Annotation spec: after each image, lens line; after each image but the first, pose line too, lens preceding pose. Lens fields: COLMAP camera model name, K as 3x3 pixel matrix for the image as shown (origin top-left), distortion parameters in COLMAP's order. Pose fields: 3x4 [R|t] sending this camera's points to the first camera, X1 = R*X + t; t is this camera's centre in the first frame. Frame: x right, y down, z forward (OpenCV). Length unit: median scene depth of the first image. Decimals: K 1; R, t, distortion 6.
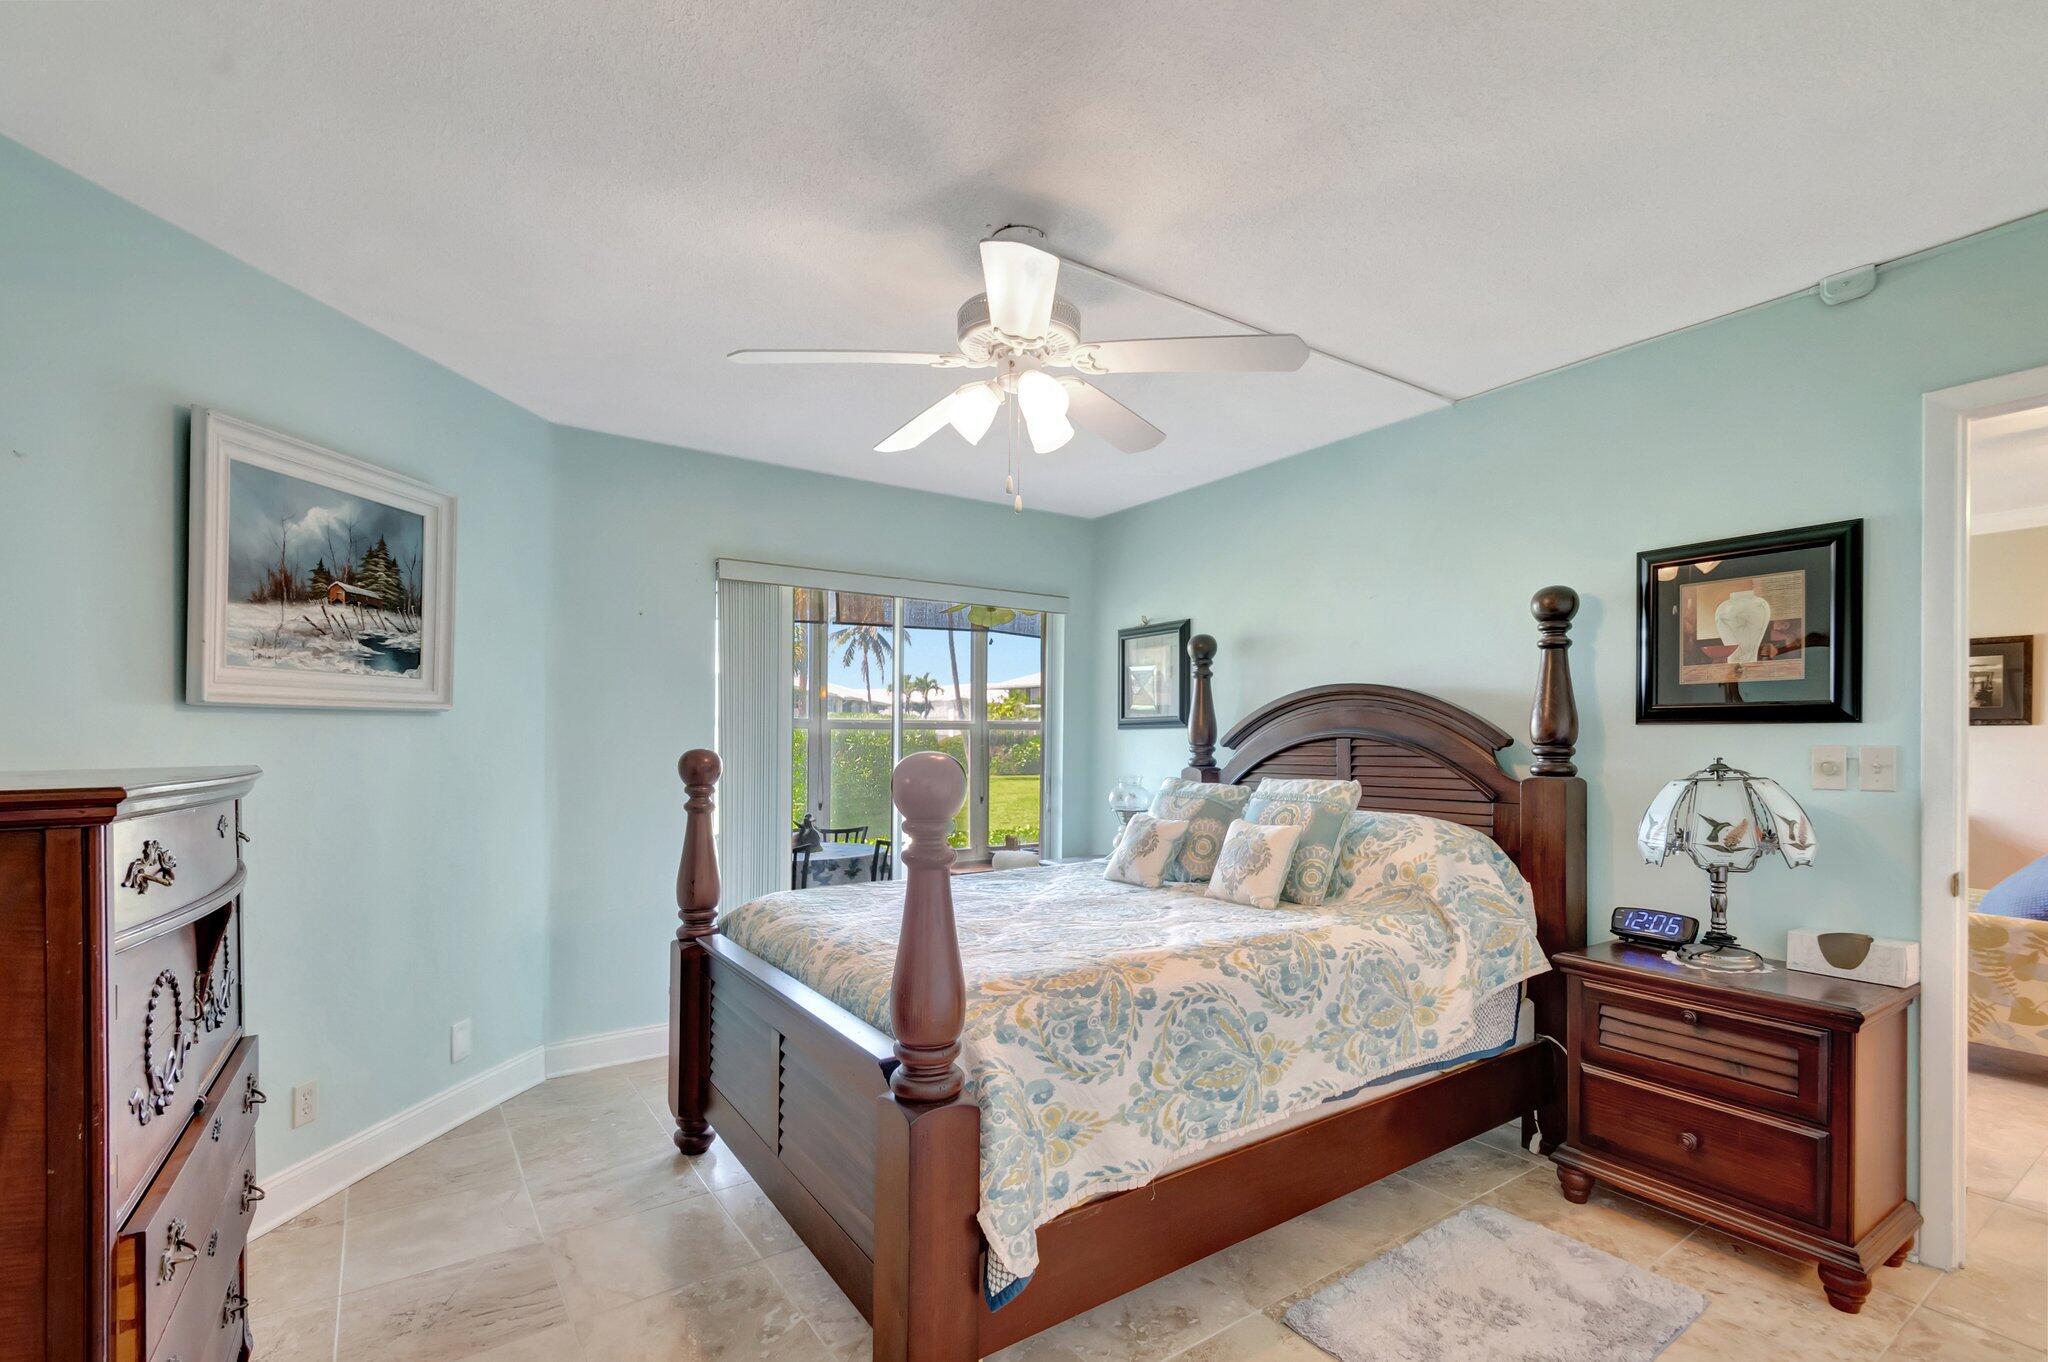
lens RADIAL K [[901.3, 0, 1056.7], [0, 901.3, 738.0], [0, 0, 1]] dist [0.005342, -0.003380]
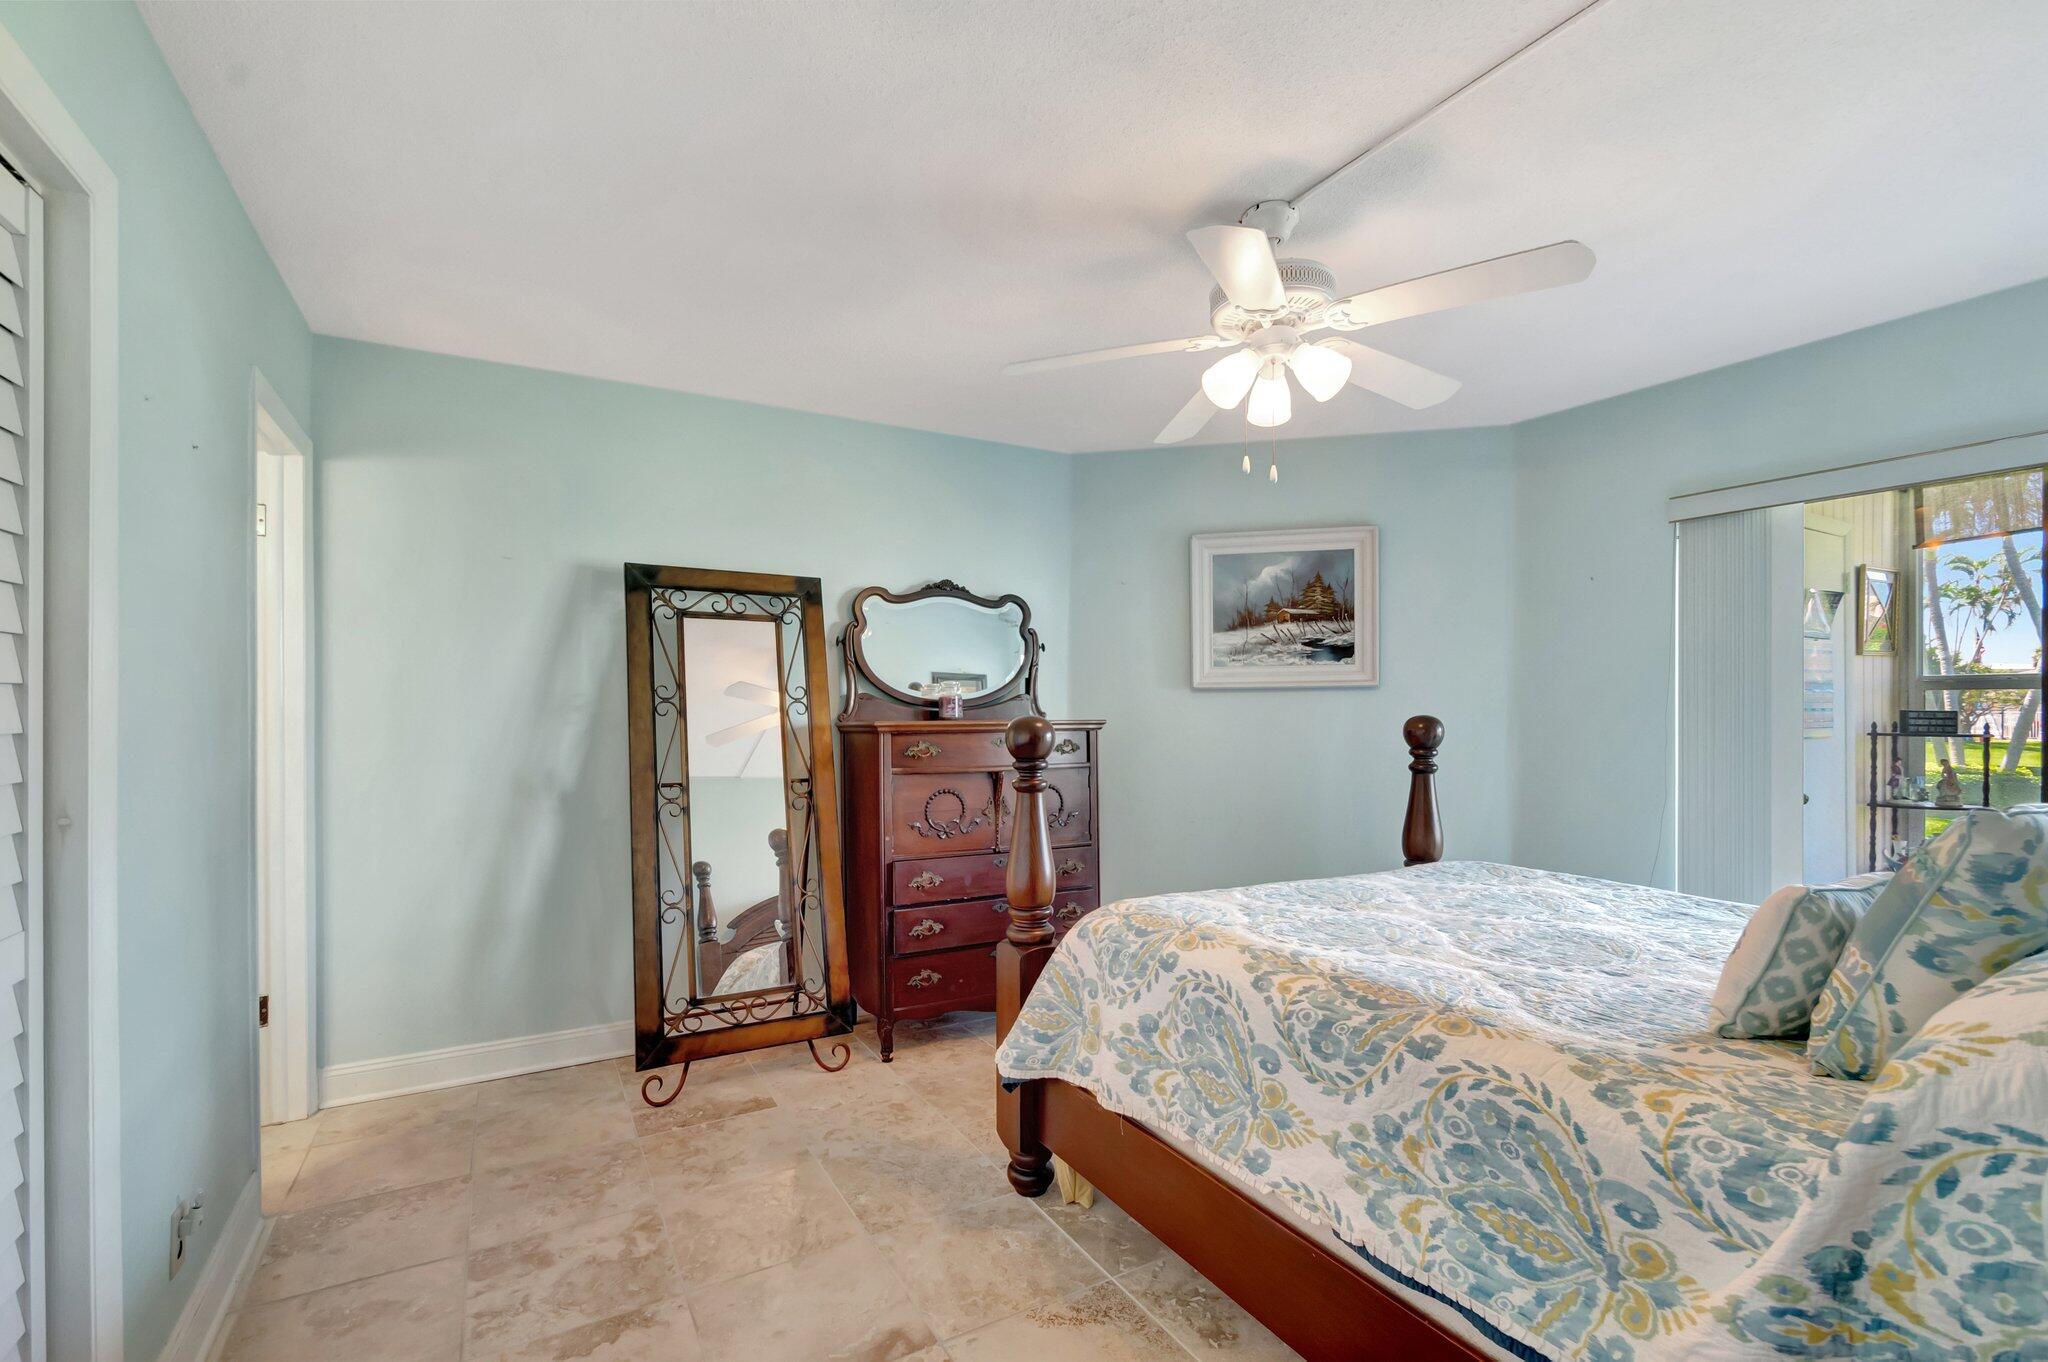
lens RADIAL K [[901.3, 0, 1030.3], [0, 901.3, 699.7], [0, 0, 1]] dist [0.005342, -0.003380]
pose [[-0.082022, -0.008907, -0.996591, 0.874521], [0.001455, 0.999958, -0.009057, 0.002178], [0.996629, -0.002193, -0.082005, 0.719537]]
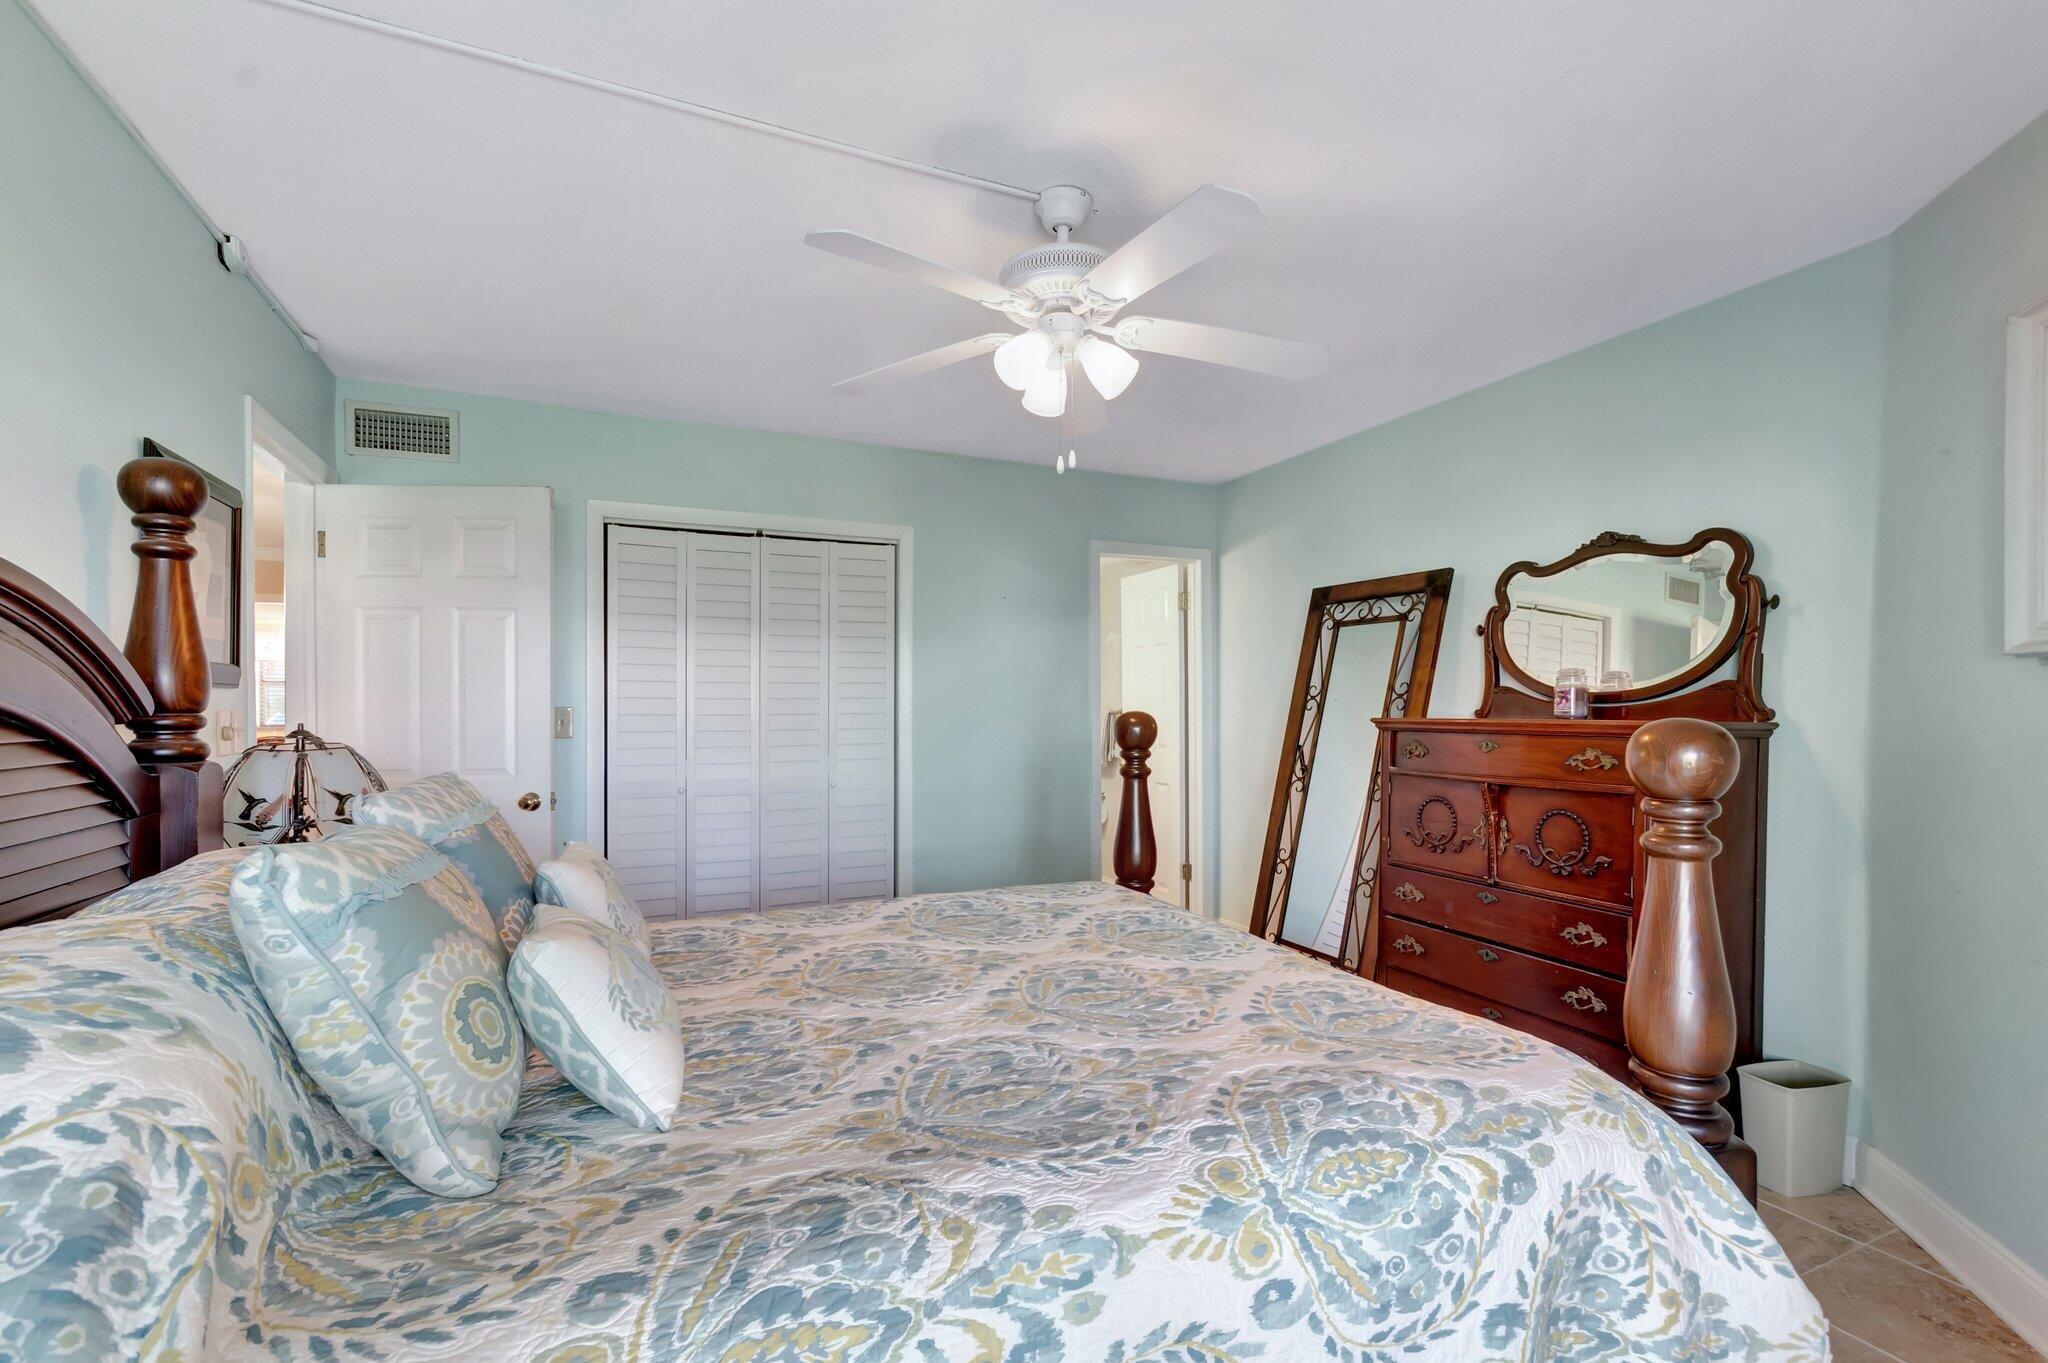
lens RADIAL K [[901.3, 0, 1020.7], [0, 901.3, 702.1], [0, 0, 1]] dist [0.005342, -0.003380]
pose [[-0.987075, -0.009102, 0.159997, -0.498629], [-0.011115, 0.999870, -0.011686, 0.030146], [-0.159870, -0.013314, -0.987048, 2.118666]]
